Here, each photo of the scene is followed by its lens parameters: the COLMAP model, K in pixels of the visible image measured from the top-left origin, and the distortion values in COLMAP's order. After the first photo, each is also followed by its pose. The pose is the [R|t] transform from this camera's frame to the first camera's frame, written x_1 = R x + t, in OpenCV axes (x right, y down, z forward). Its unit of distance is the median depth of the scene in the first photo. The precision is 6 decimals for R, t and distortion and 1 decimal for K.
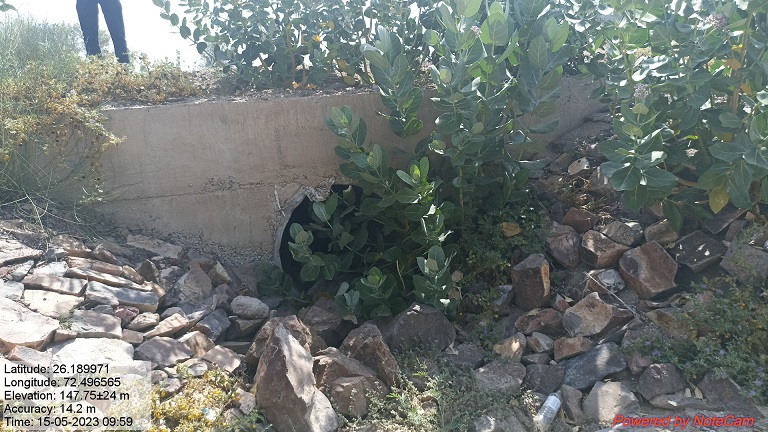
lens RADIAL K [[566.5, 0, 384.0], [0, 566.5, 216.0], [0, 0, 1]] dist [-0.001726, -0.001005]
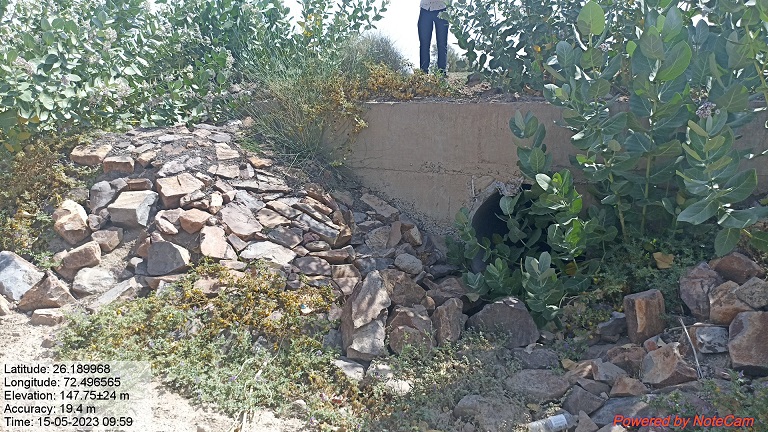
lens RADIAL K [[566.5, 0, 384.0], [0, 566.5, 216.0], [0, 0, 1]] dist [-0.001726, -0.001005]
pose [[0.703598, 0.199851, -0.681916, 0.542631], [-0.192265, 0.977384, 0.088066, -0.043465], [0.684093, 0.069145, 0.726110, 0.022723]]
